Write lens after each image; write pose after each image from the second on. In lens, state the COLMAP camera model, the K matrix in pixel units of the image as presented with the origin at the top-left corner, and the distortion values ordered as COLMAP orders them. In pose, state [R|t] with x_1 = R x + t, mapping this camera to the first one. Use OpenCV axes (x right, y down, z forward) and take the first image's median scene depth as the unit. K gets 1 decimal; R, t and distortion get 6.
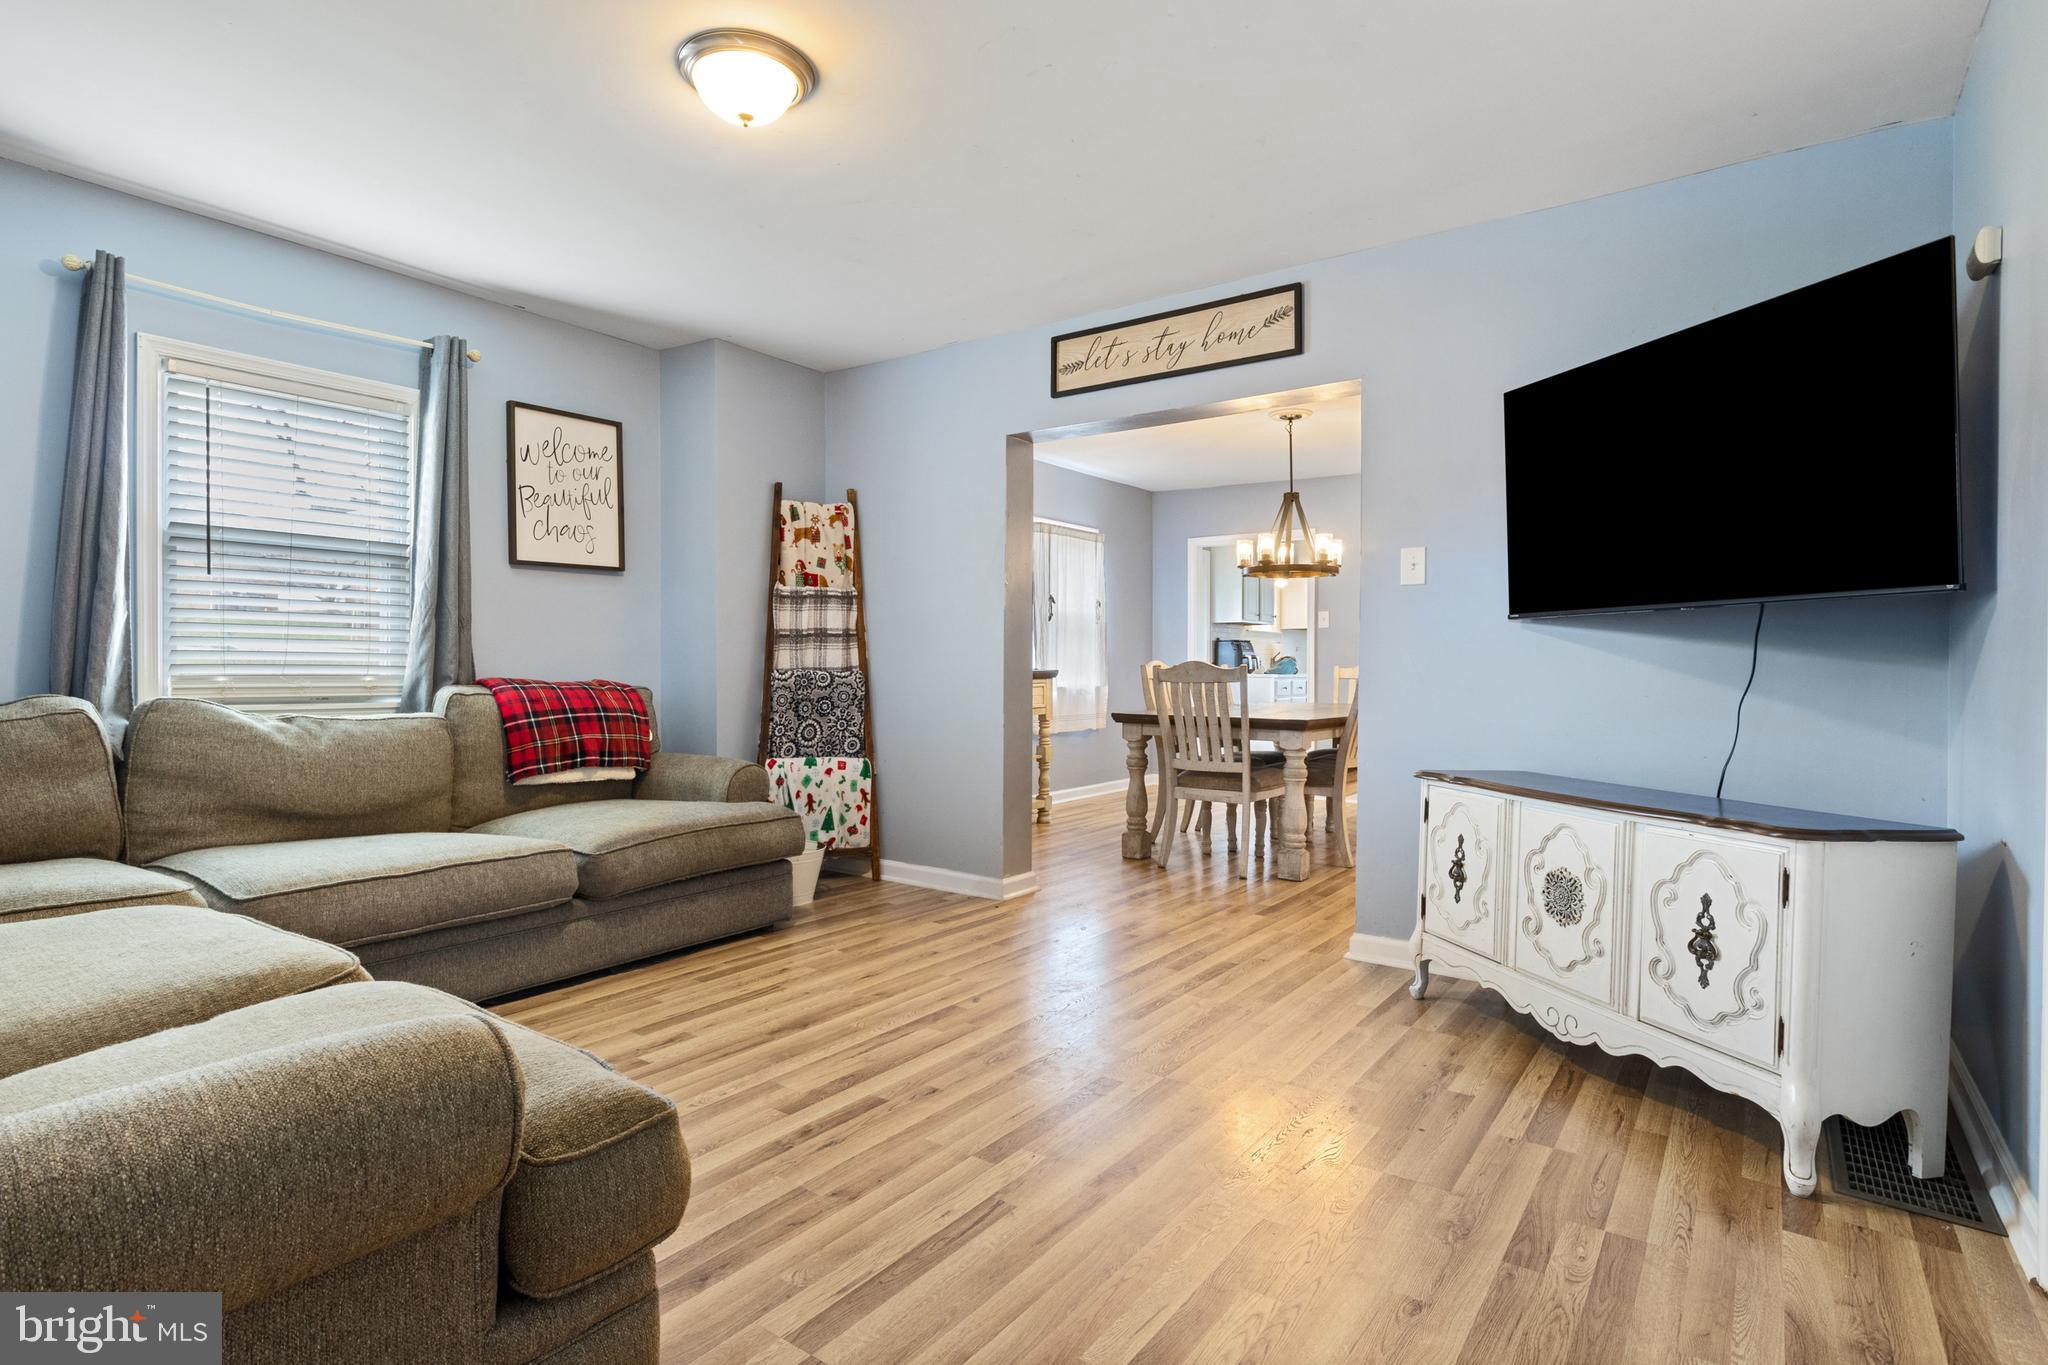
lens RADIAL K [[1038.4, 0, 1023.1], [0, 1038.4, 677.4], [0, 0, 1]] dist [0.000964, 0.000784]
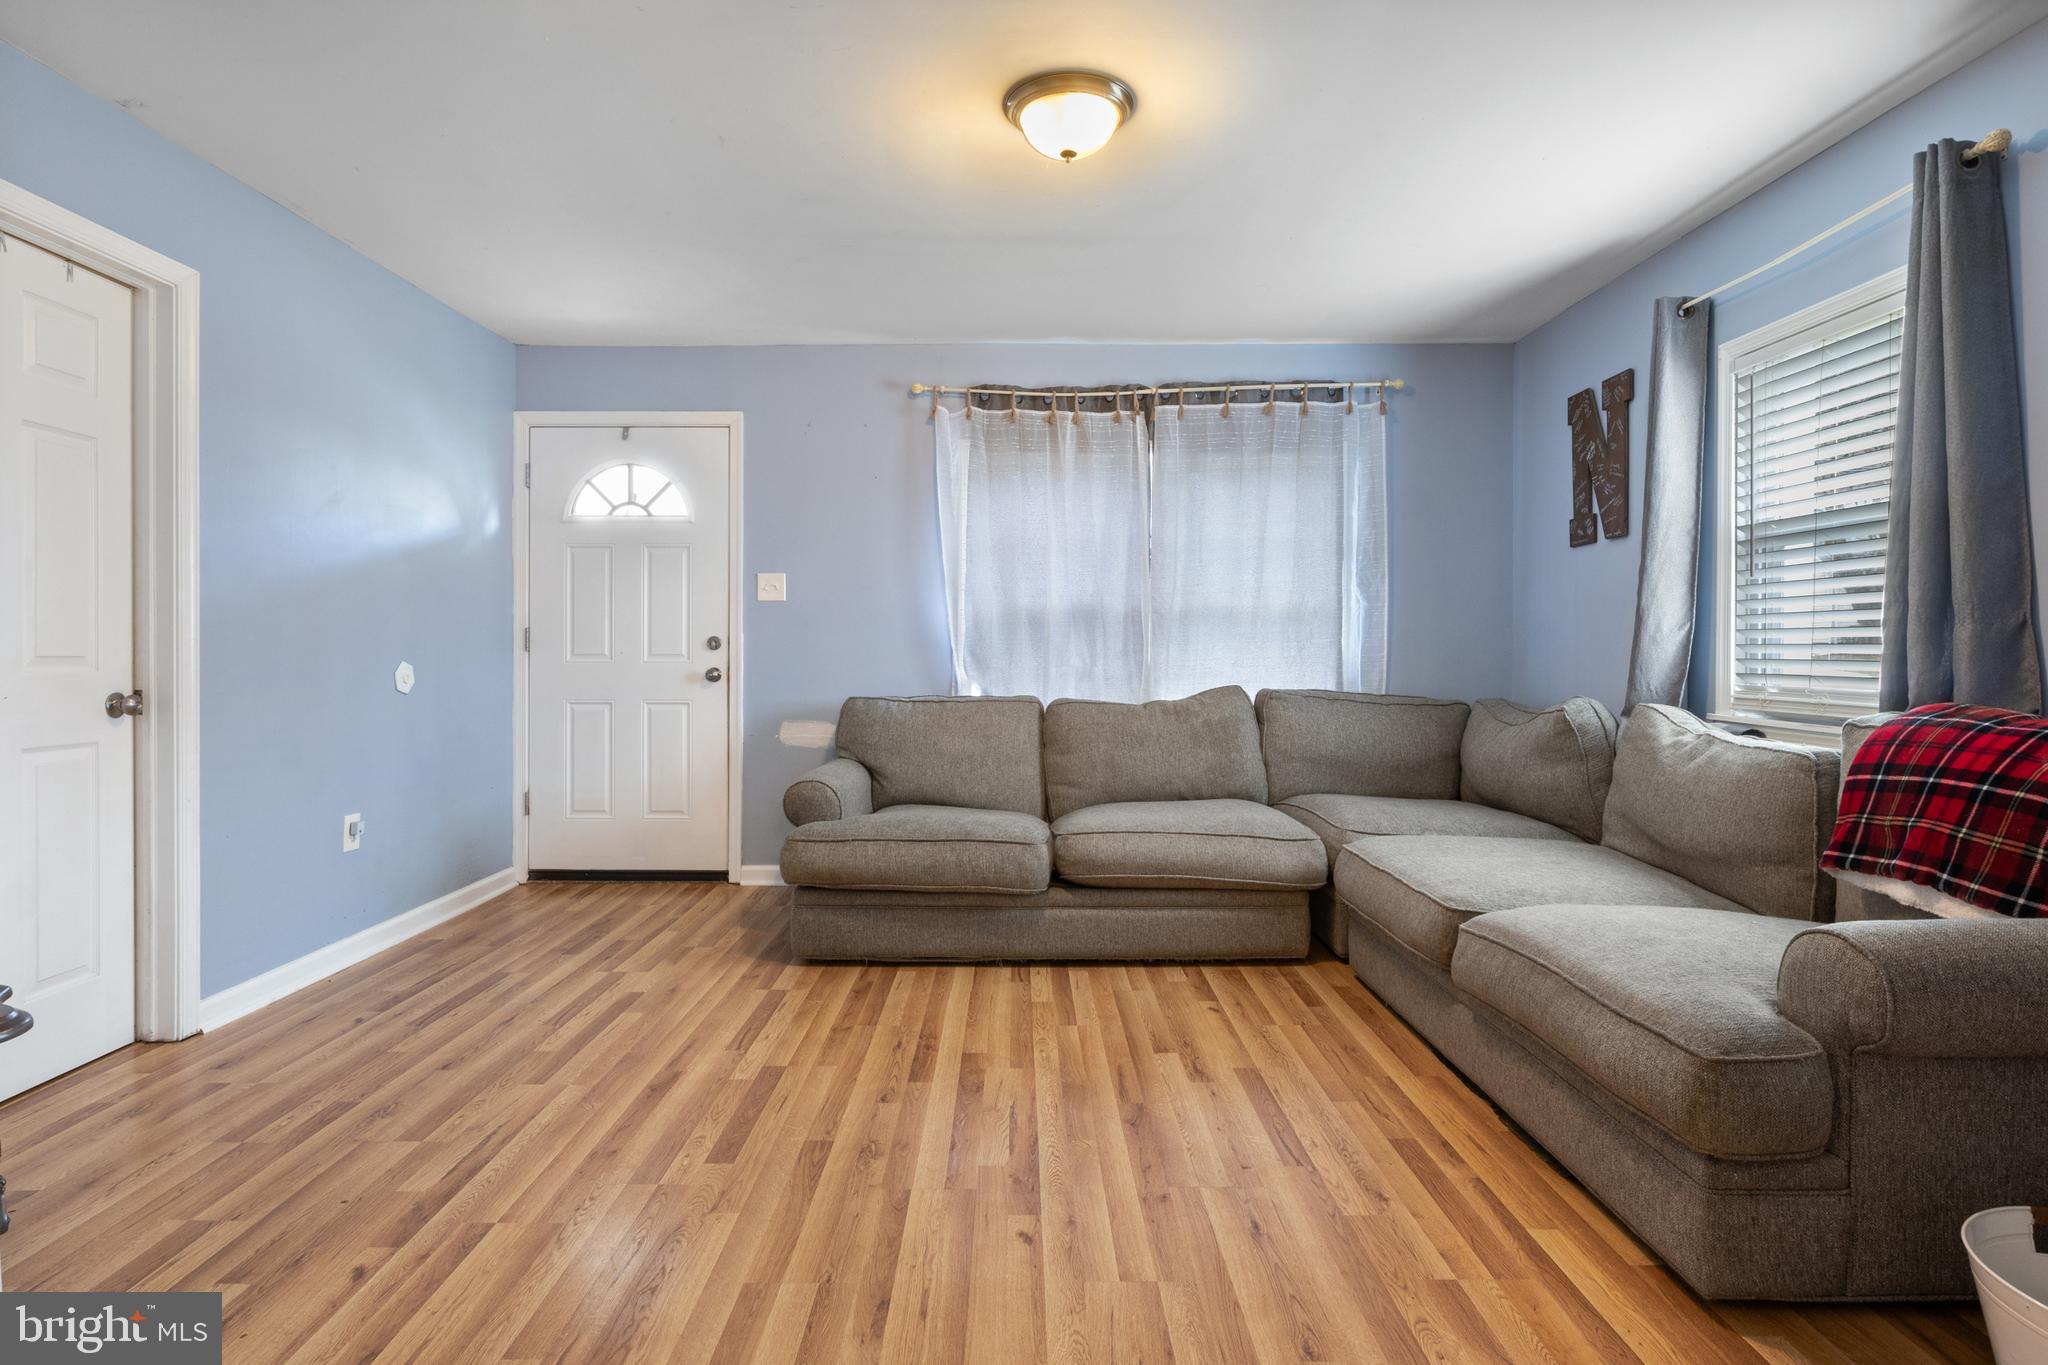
lens RADIAL K [[1038.4, 0, 1020.6], [0, 1038.4, 666.2], [0, 0, 1]] dist [0.000964, 0.000784]
pose [[-0.809874, 0.006019, -0.586573, 0.343993], [-0.008113, 0.999737, 0.021461, -0.041411], [0.586547, 0.022139, -0.809612, 1.632351]]
